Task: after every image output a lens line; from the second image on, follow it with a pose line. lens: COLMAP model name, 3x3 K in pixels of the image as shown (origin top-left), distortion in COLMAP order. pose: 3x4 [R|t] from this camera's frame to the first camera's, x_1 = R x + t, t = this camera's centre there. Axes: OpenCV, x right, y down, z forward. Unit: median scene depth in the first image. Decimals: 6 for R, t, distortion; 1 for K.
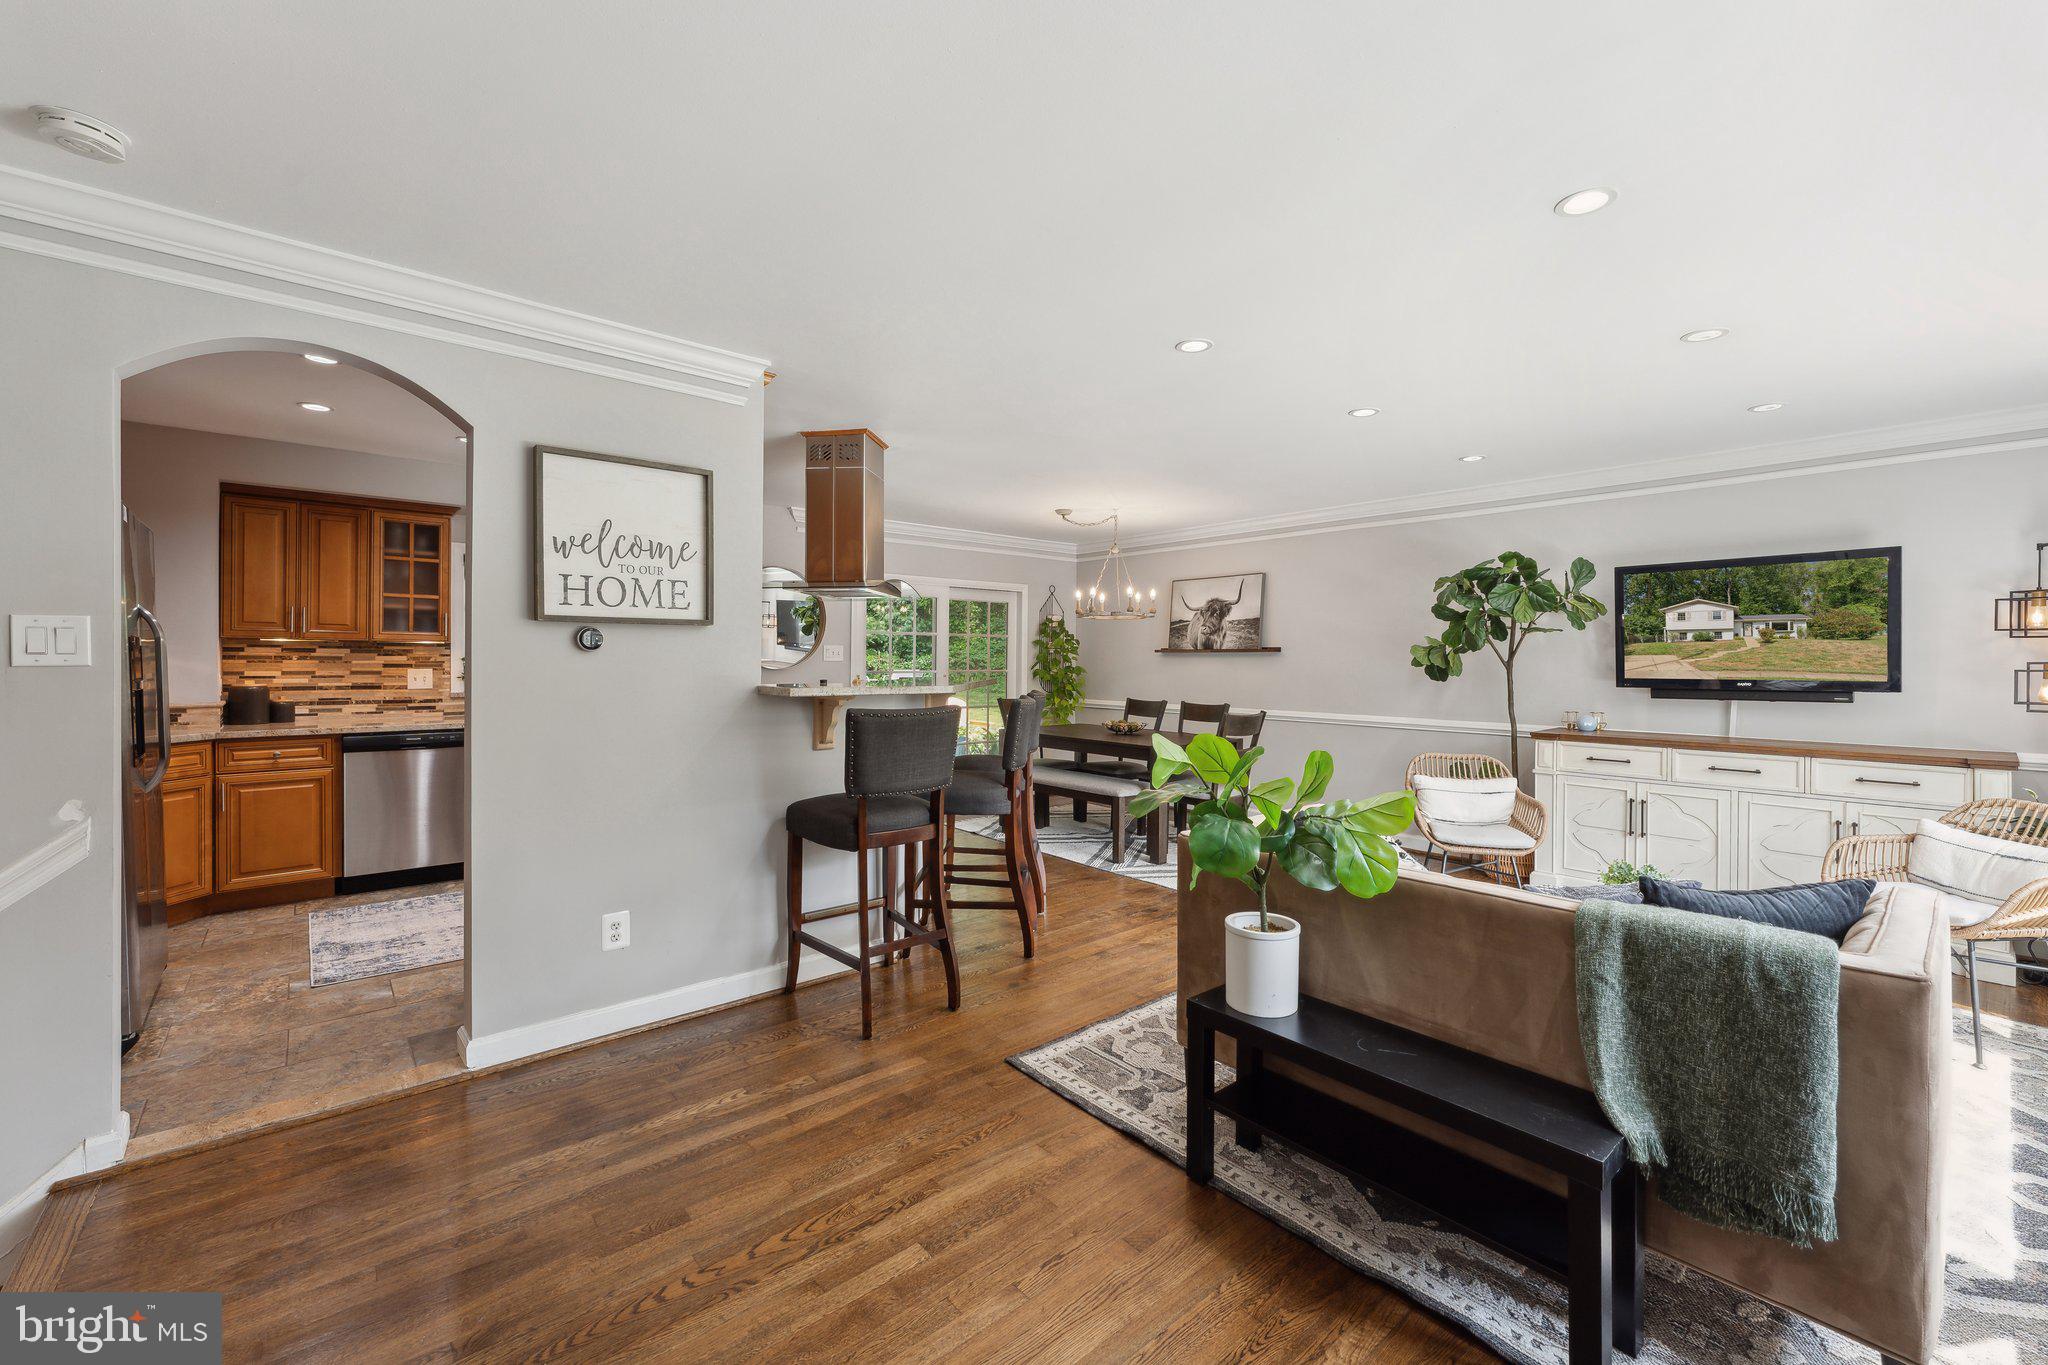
lens RADIAL K [[830.9, 0, 1030.6], [0, 830.9, 665.0], [0, 0, 1]] dist [-0.000183, -0.000342]
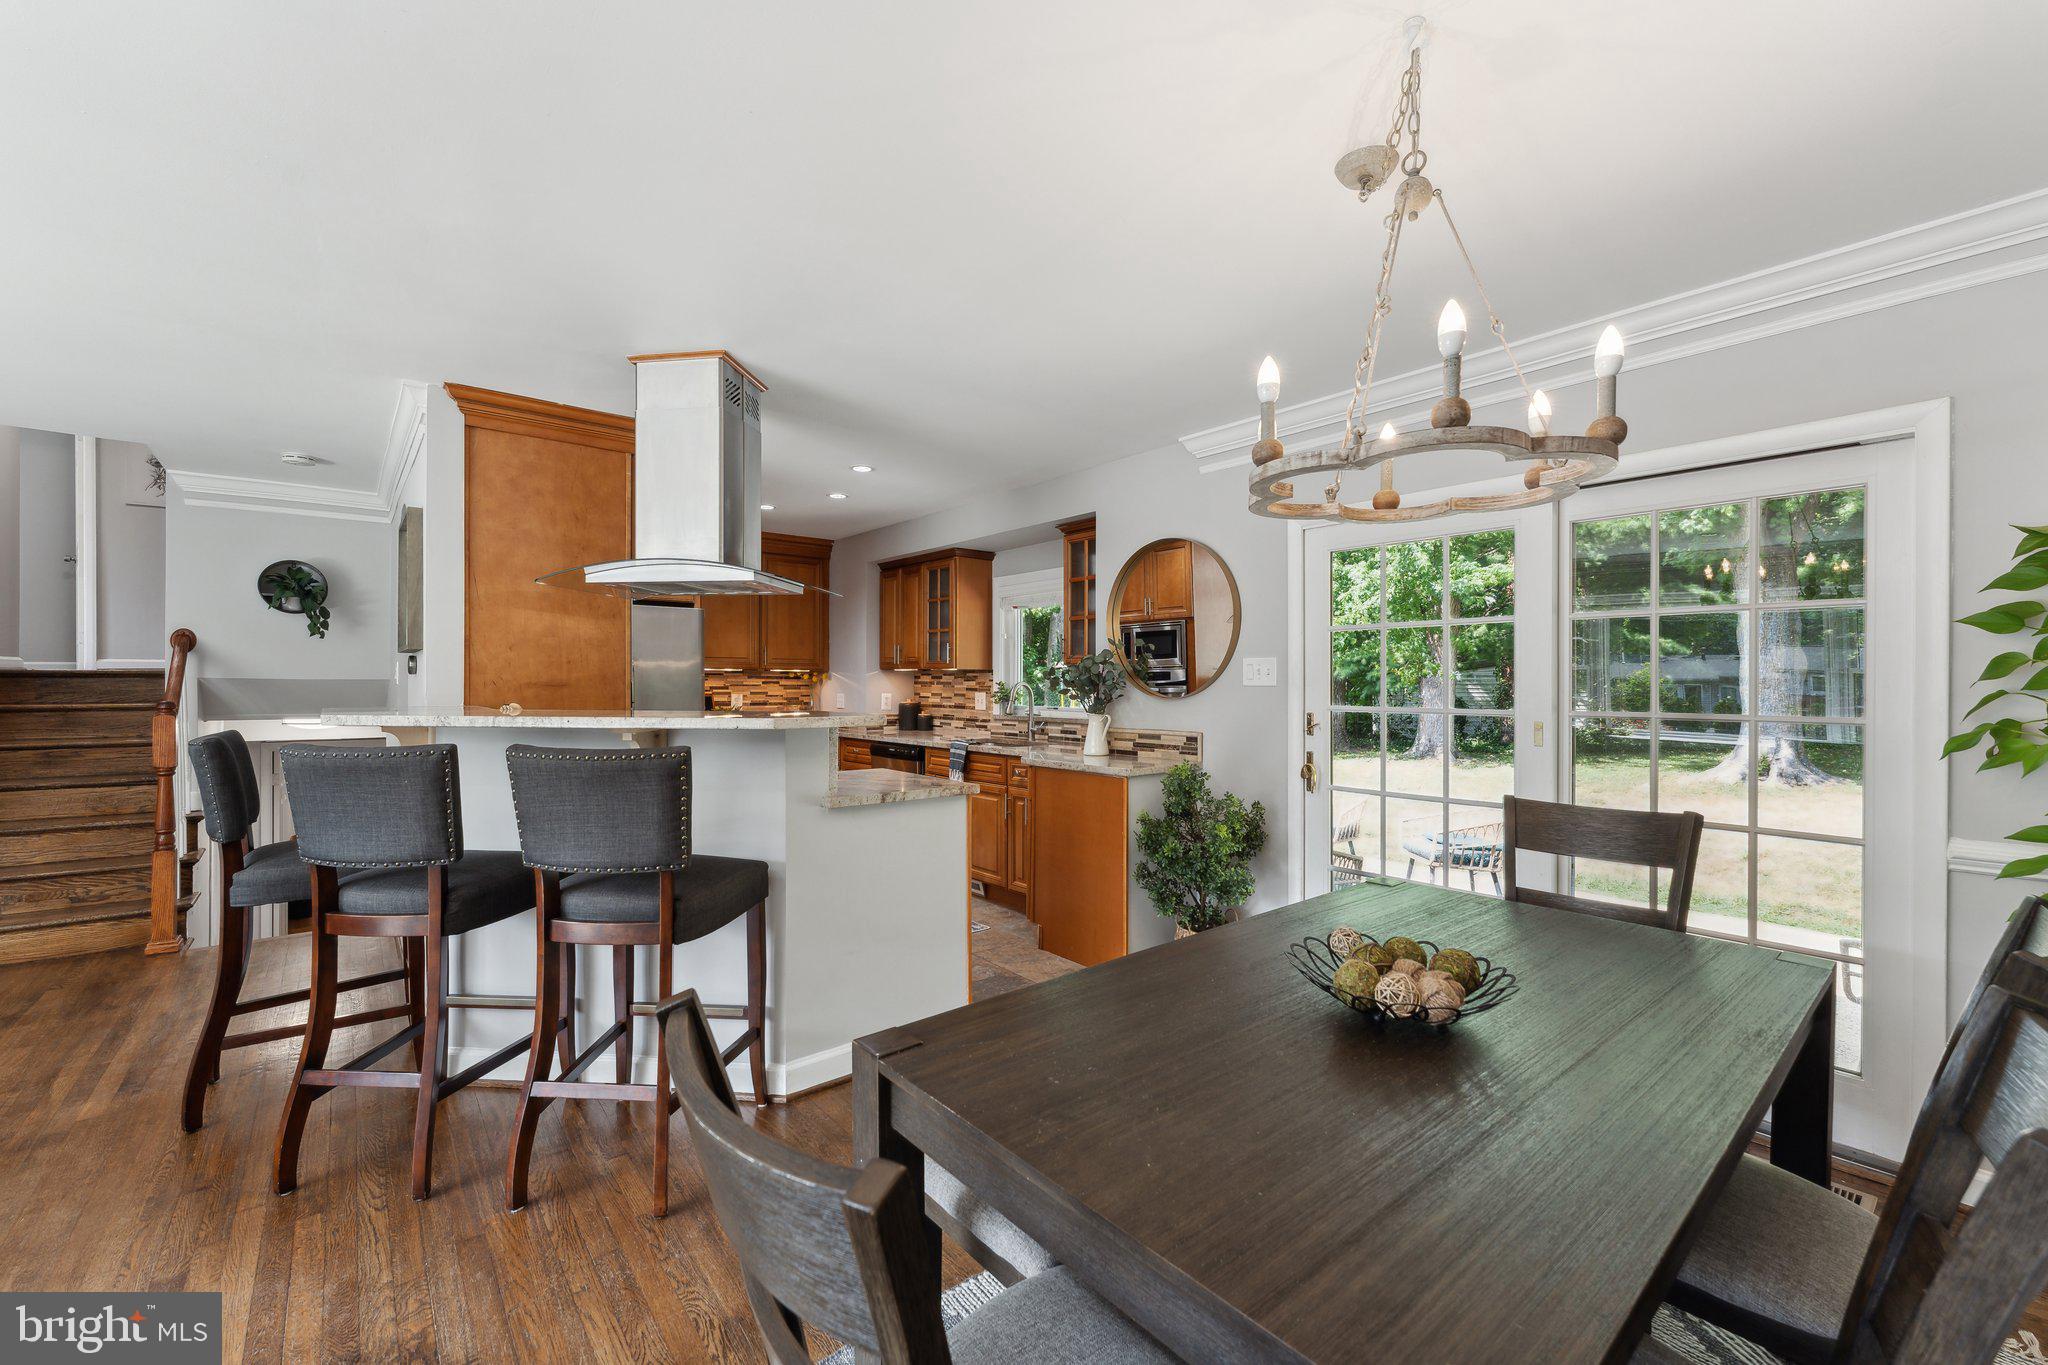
lens RADIAL K [[830.9, 0, 1030.2], [0, 830.9, 681.6], [0, 0, 1]] dist [-0.000183, -0.000342]
pose [[-0.017952, -0.007501, -0.999811, 0.463335], [-0.010370, 0.999919, -0.007316, -0.002851], [0.999785, 0.010237, -0.018028, 1.242811]]
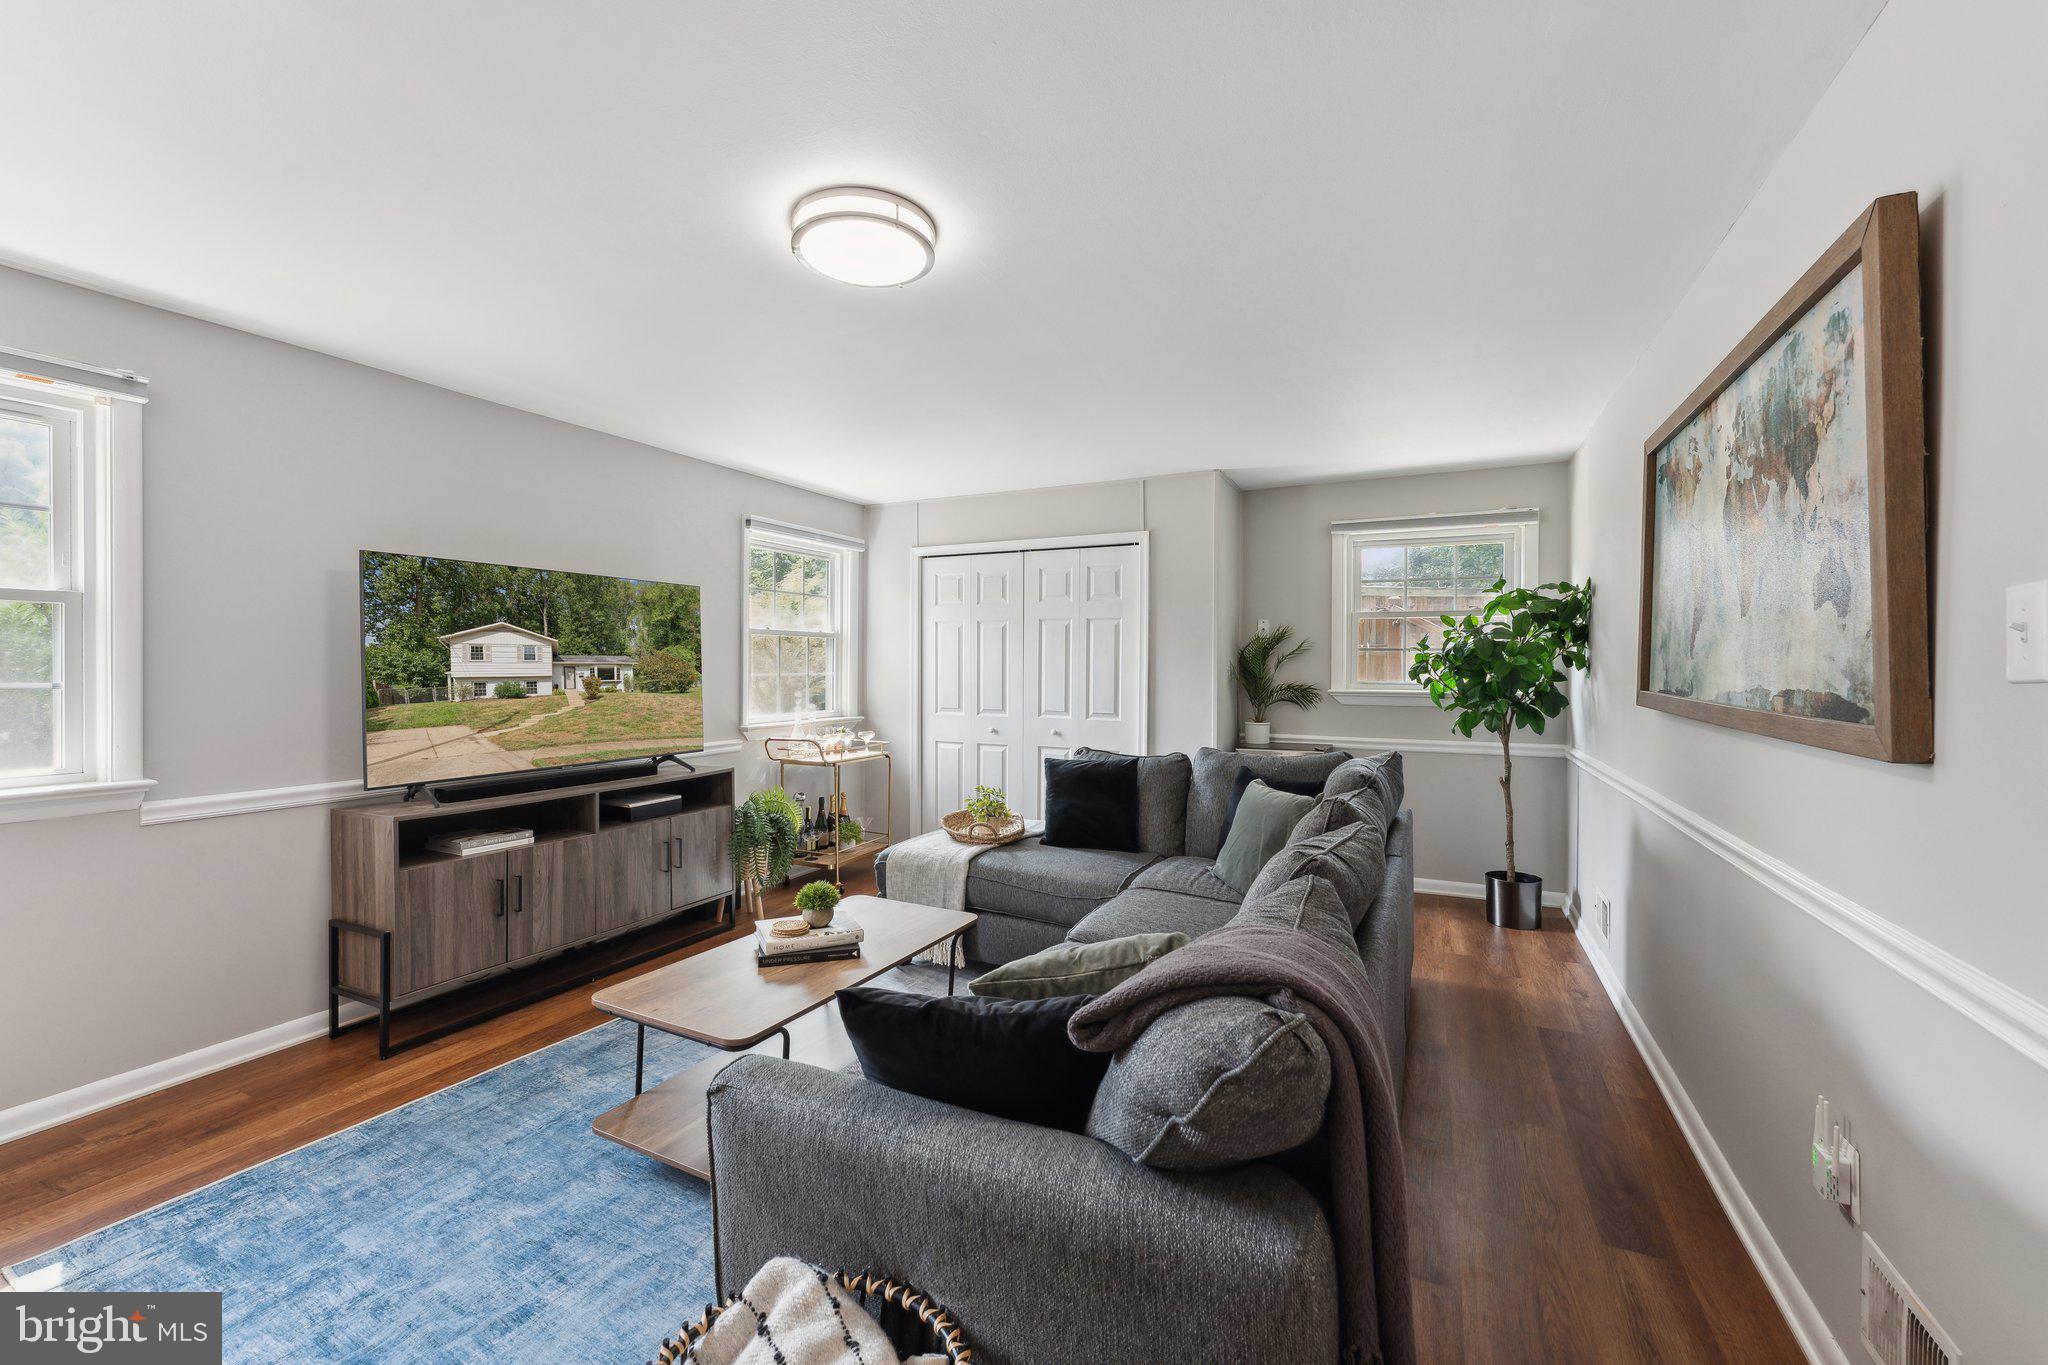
lens RADIAL K [[830.9, 0, 1038.5], [0, 830.9, 686.2], [0, 0, 1]] dist [-0.000183, -0.000342]
pose [[-0.387430, -0.021444, 0.921650, 0.159341], [0.005932, 0.999651, 0.025753, -0.048195], [-0.921880, 0.015445, -0.387168, 0.869485]]
